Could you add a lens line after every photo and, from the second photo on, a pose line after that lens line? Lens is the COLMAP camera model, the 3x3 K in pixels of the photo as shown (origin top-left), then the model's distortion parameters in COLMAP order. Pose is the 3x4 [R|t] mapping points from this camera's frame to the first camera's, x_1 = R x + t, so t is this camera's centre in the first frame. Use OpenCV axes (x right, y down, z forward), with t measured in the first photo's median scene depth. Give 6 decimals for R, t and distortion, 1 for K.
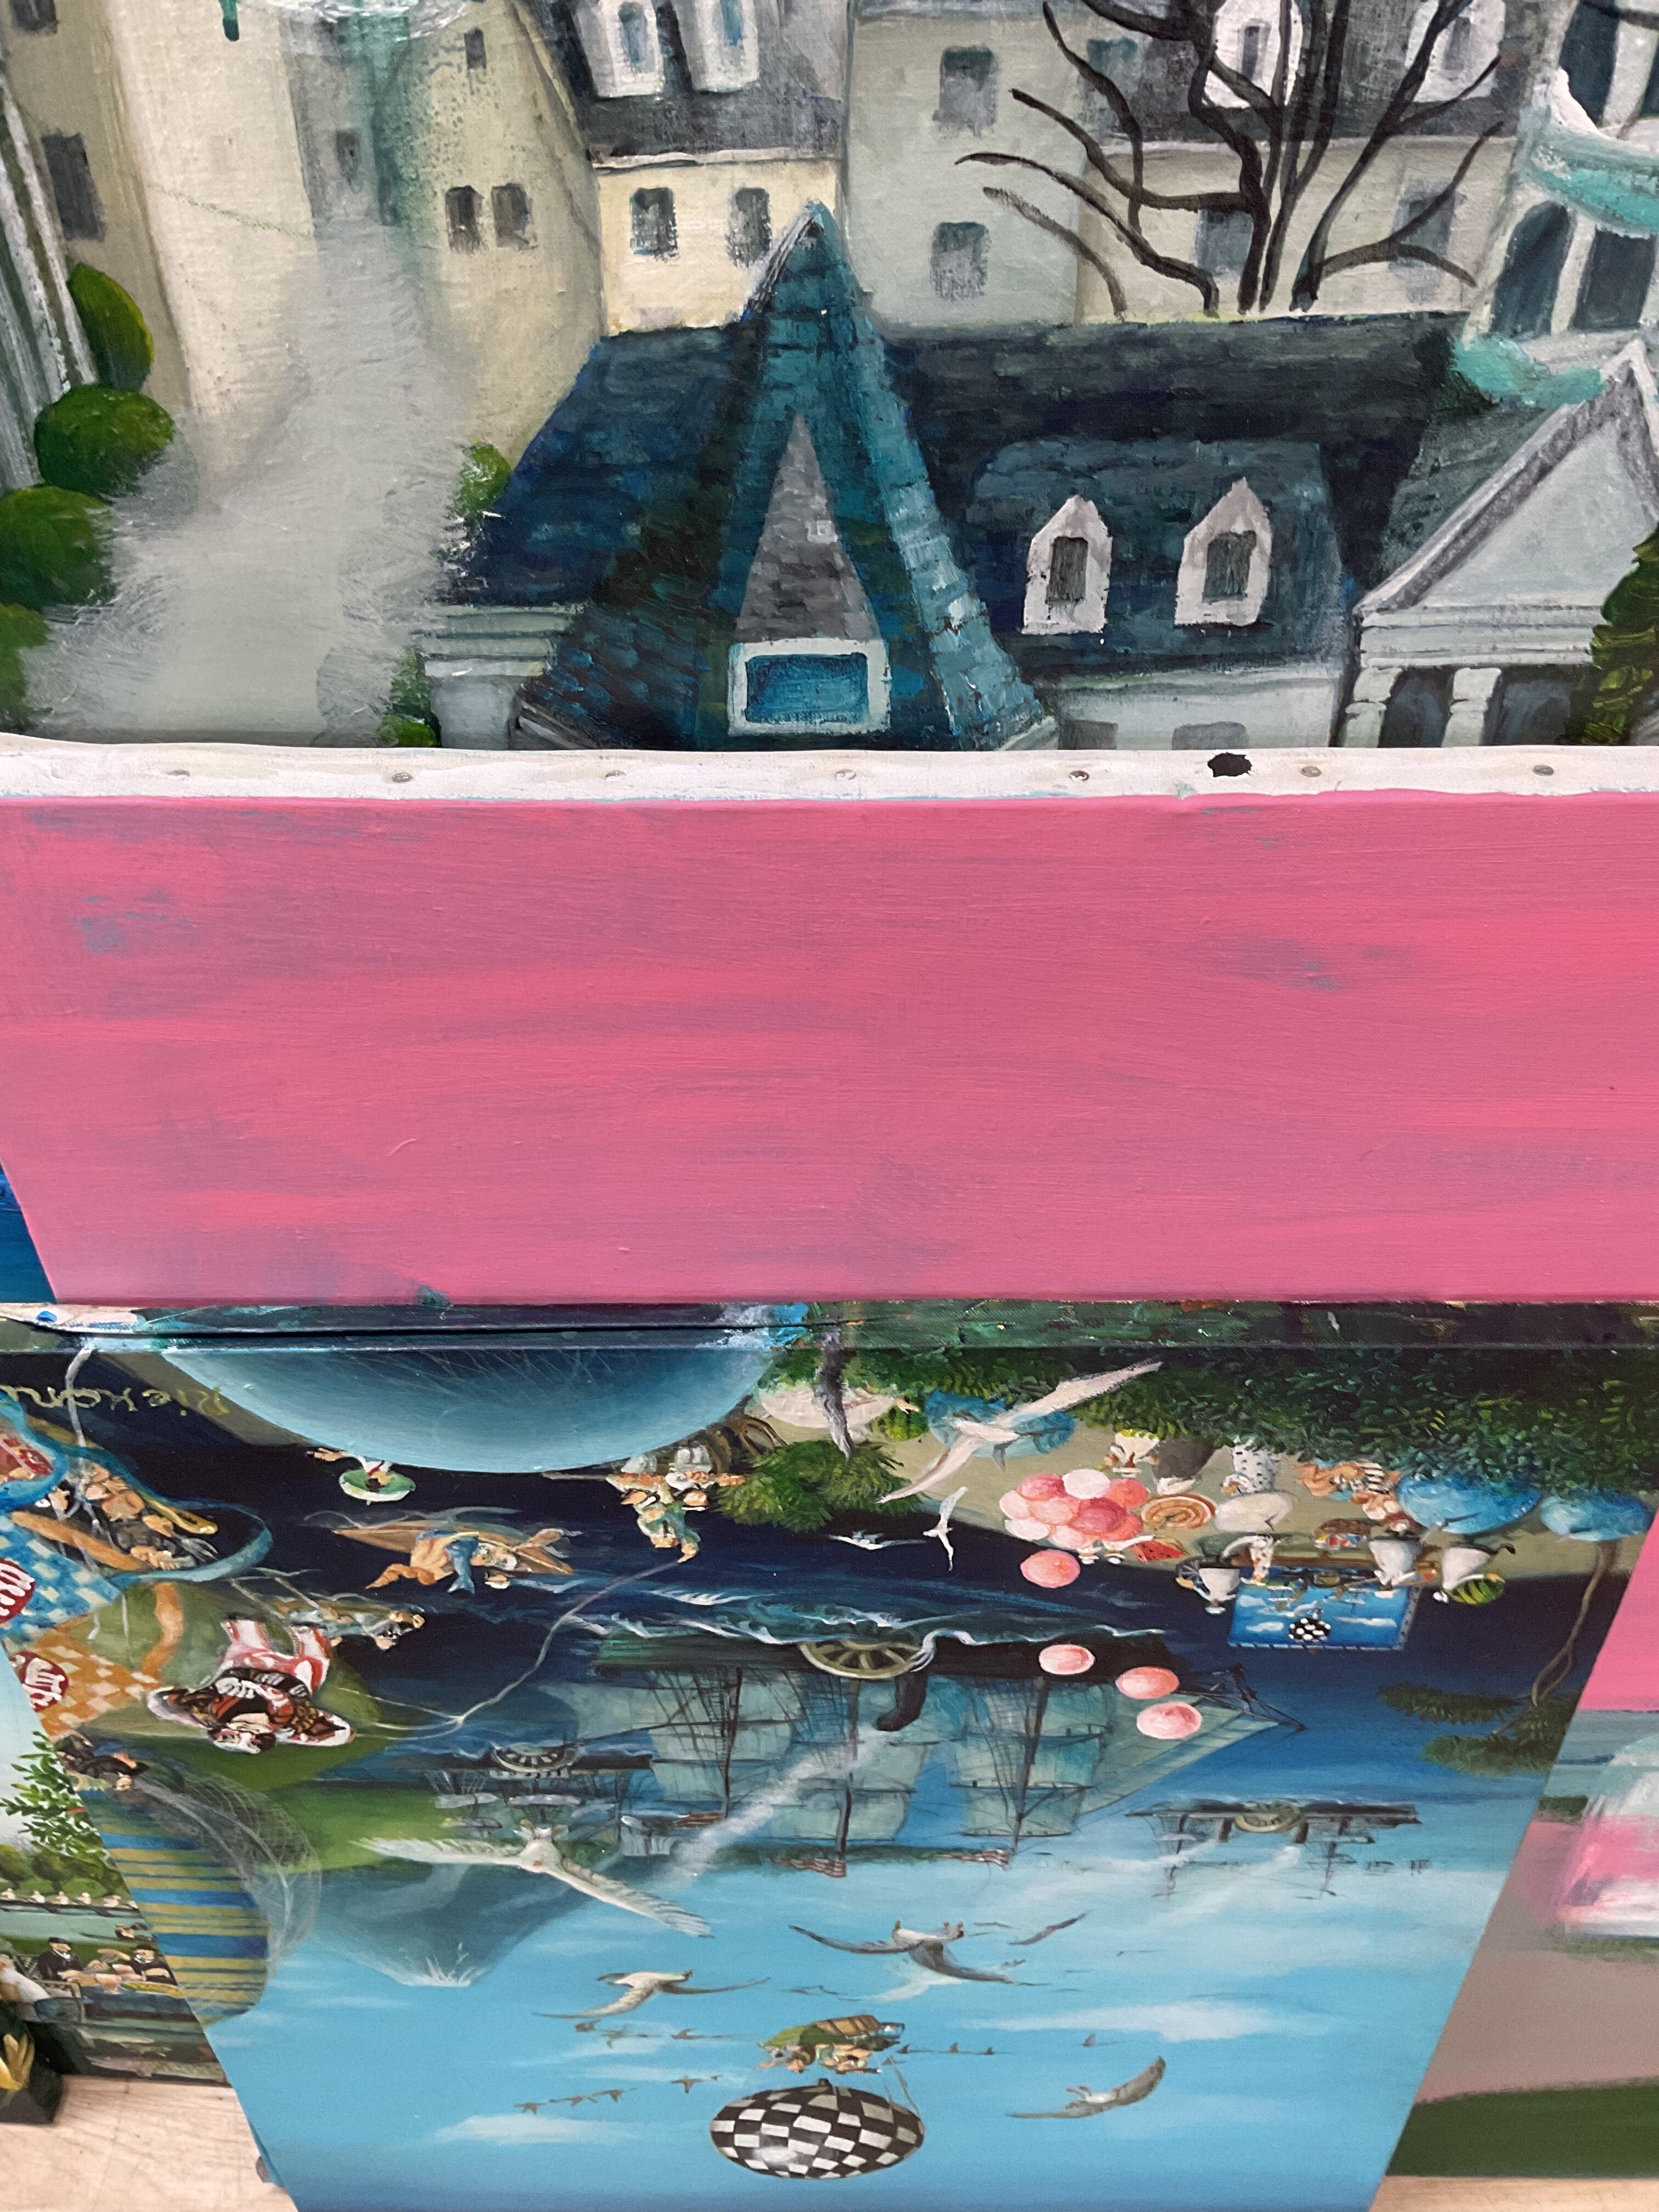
lens RADIAL K [[1831.7, 0, 830.3], [0, 1831.7, 1098.3], [0, 0, 1]] dist [0.112771, -0.229704]
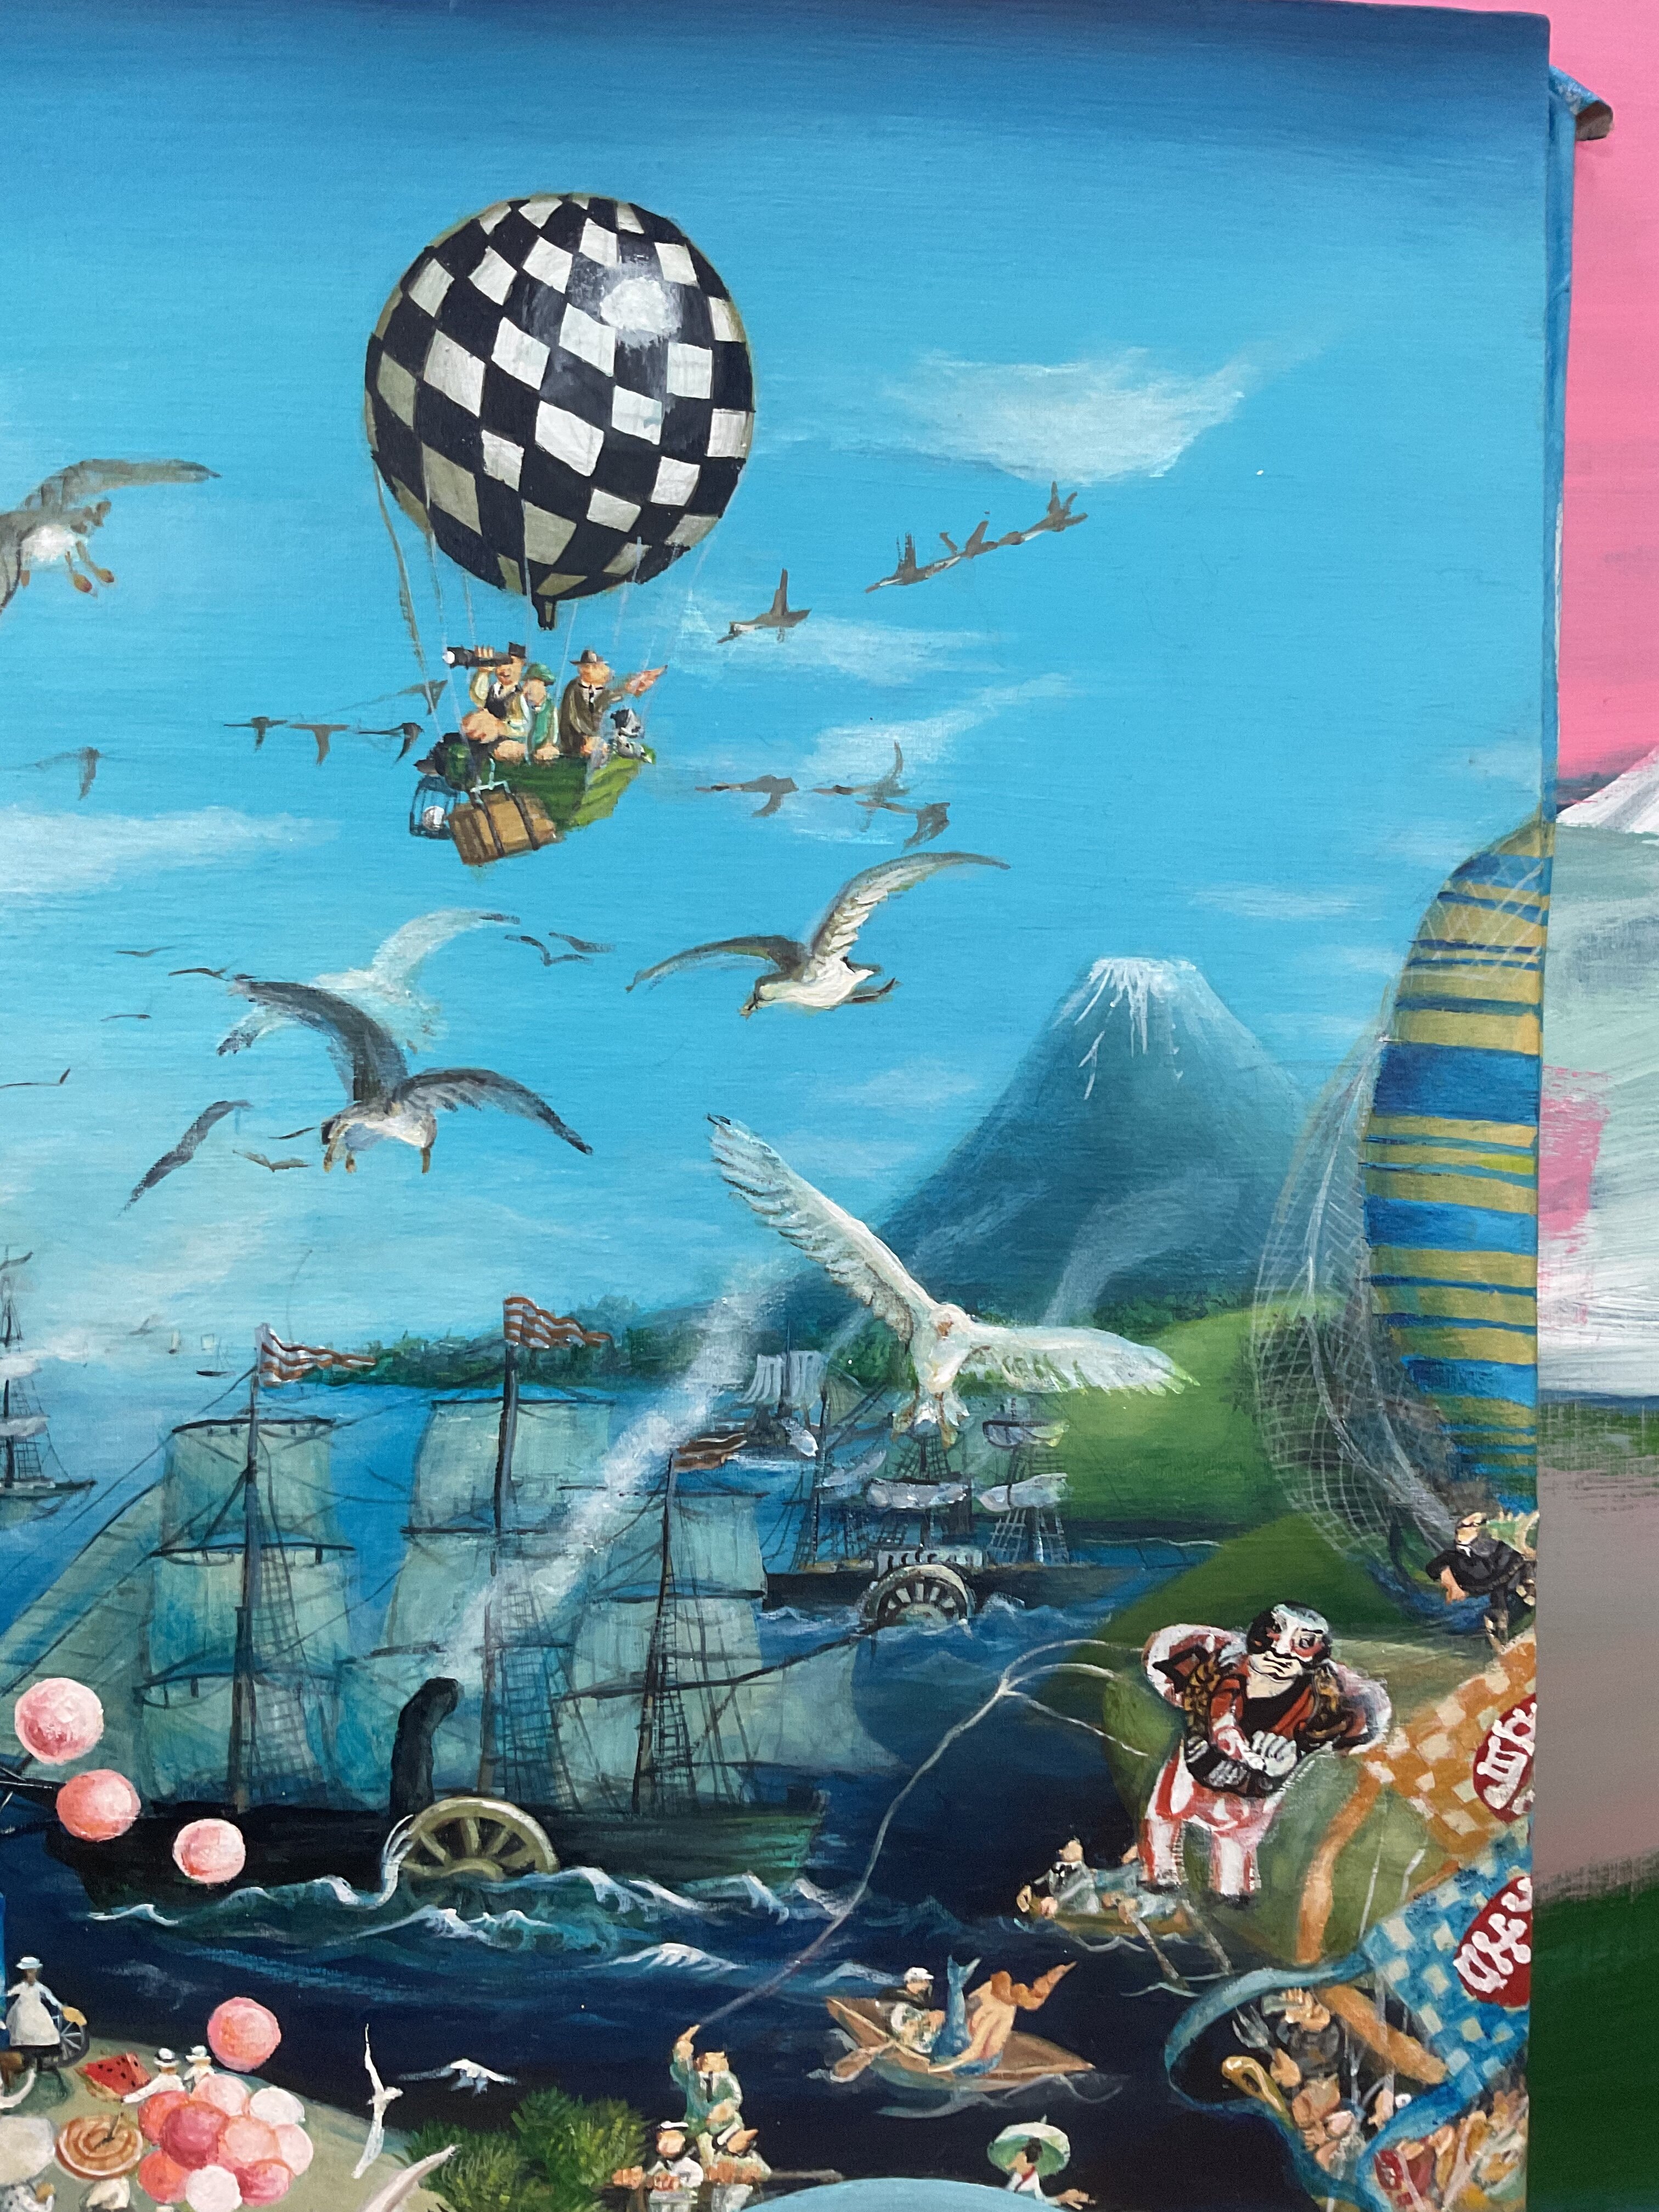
lens RADIAL K [[1831.7, 0, 836.0], [0, 1831.7, 1100.3], [0, 0, 1]] dist [0.112771, -0.229704]
pose [[-0.997080, -0.016365, -0.074591, -0.073057], [0.061418, -0.752310, -0.655940, 1.093558], [-0.045380, -0.658606, 0.751118, 0.625719]]
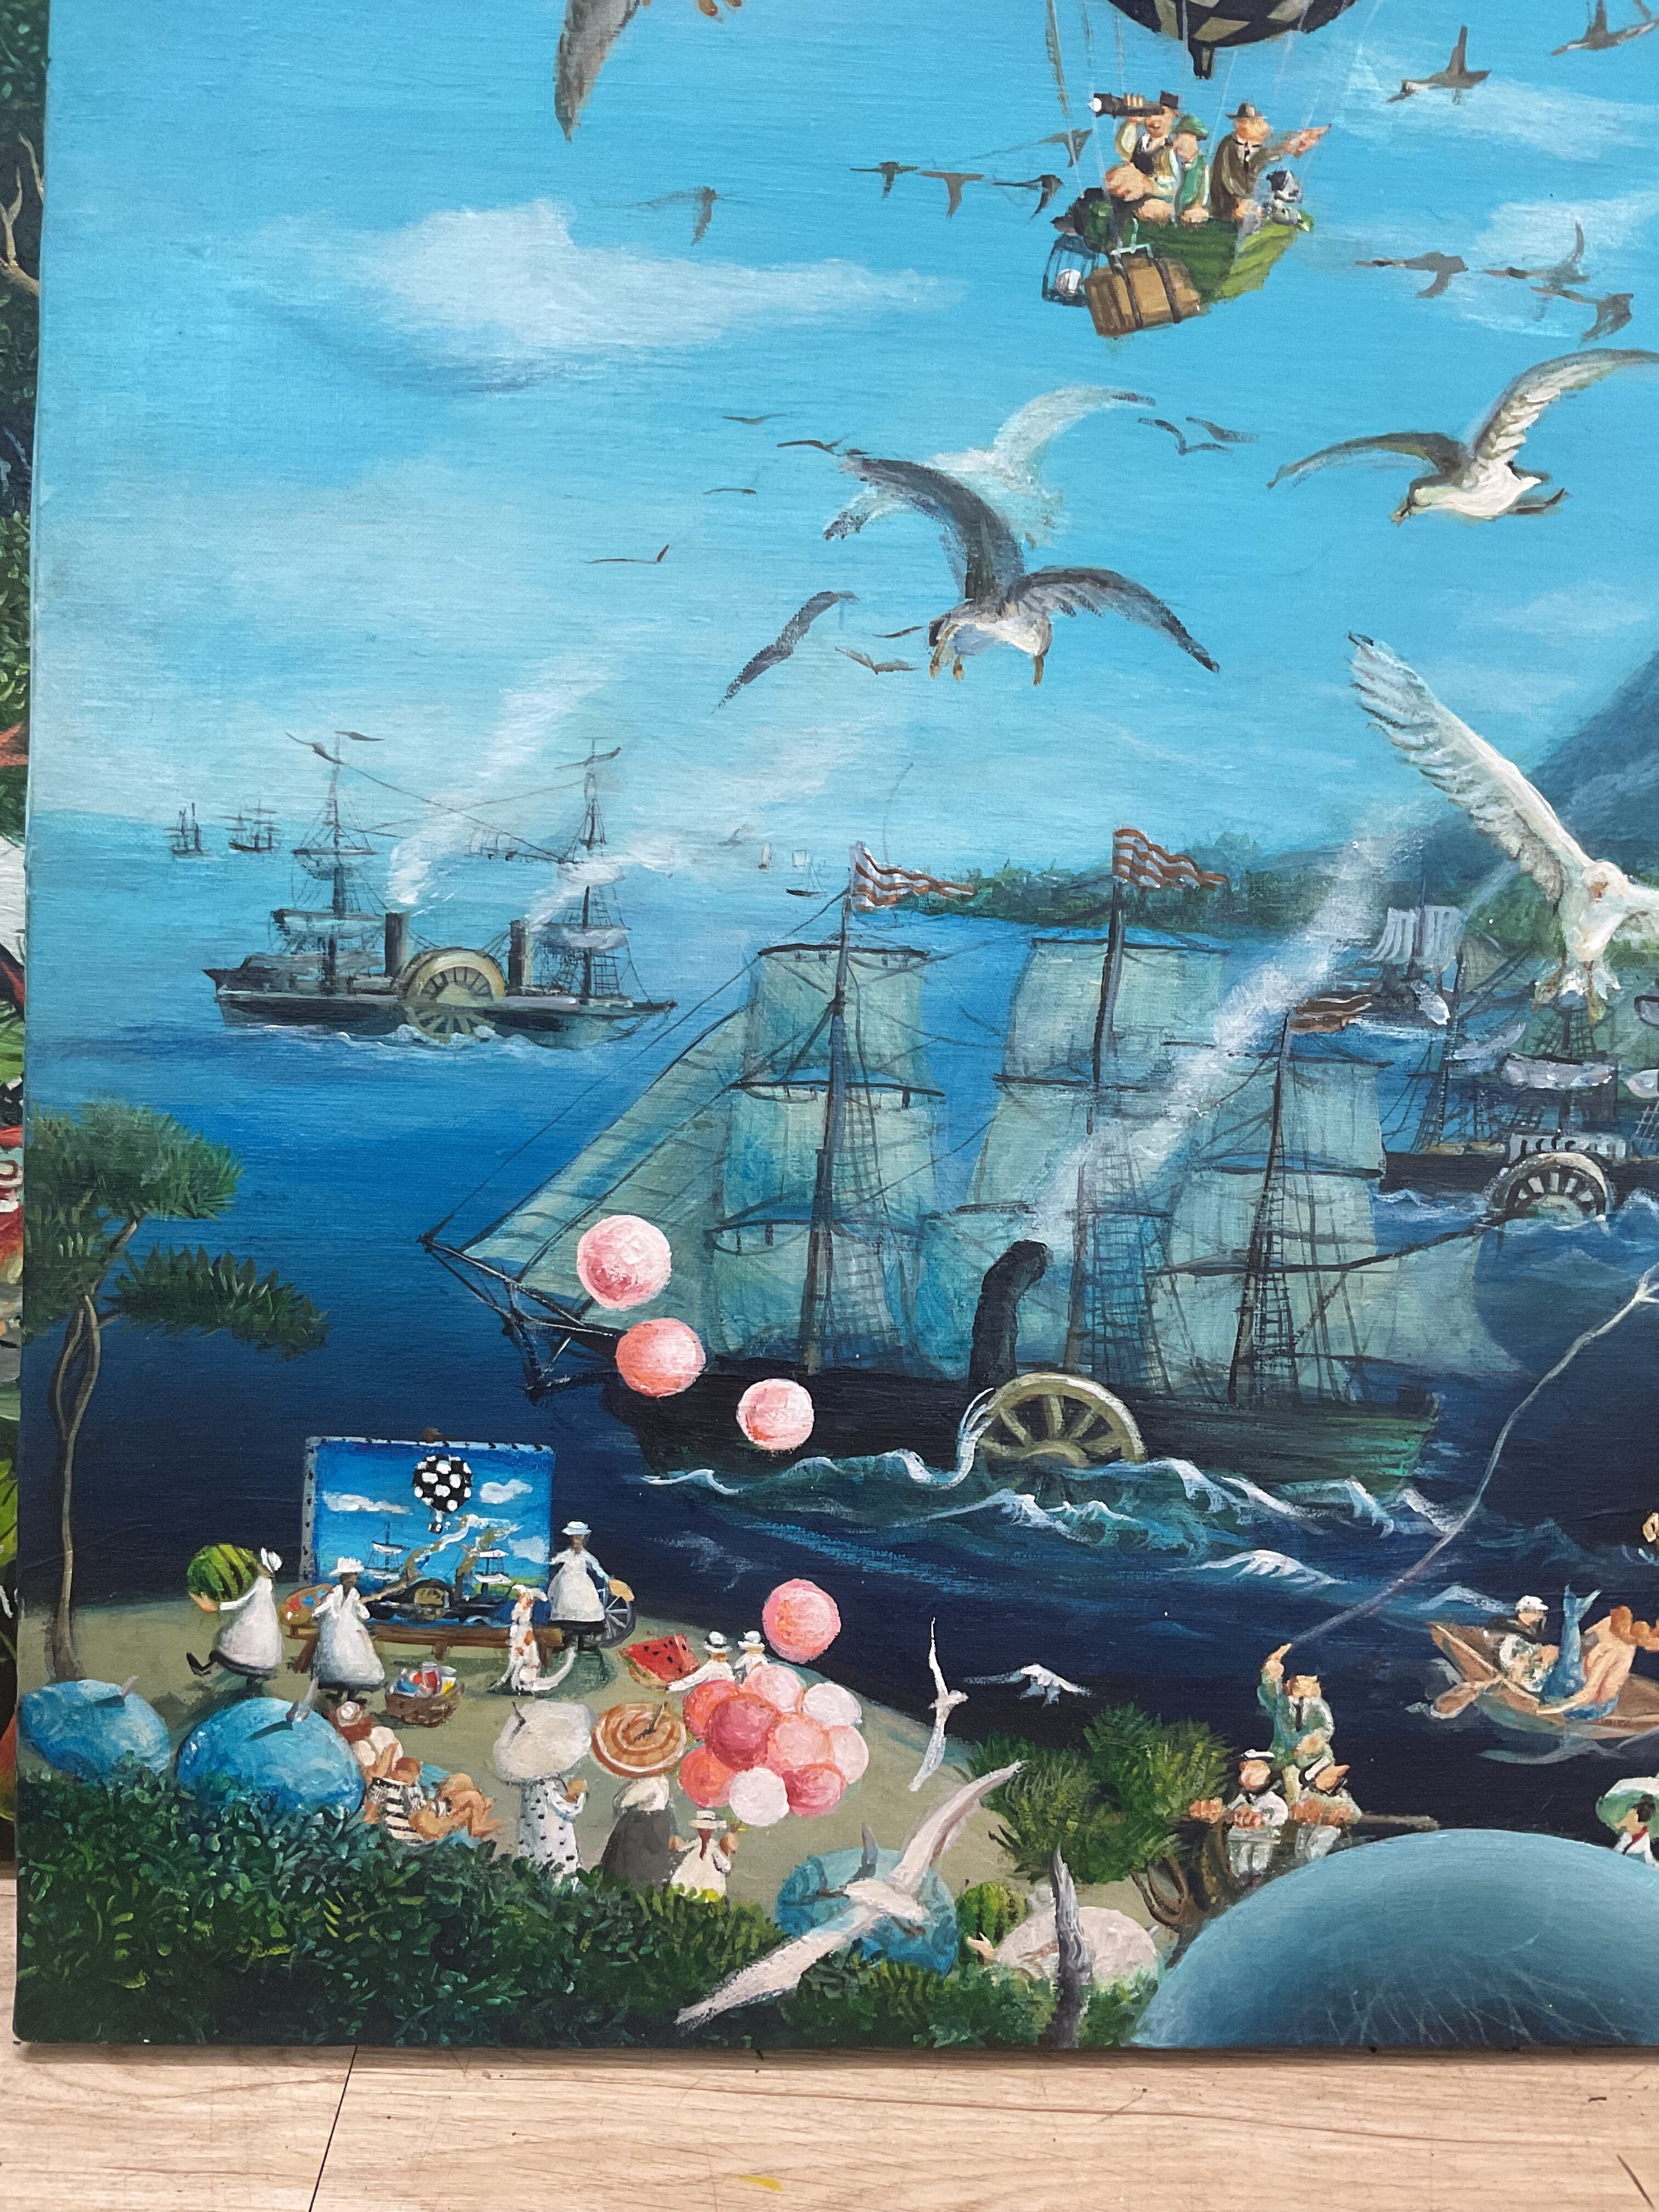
lens RADIAL K [[1831.7, 0, 834.2], [0, 1831.7, 1096.1], [0, 0, 1]] dist [0.112771, -0.229704]
pose [[-0.997606, -0.054929, -0.042021, 0.145265], [0.068979, -0.746458, -0.661847, 0.888240], [0.004987, -0.663161, 0.748460, 0.563630]]
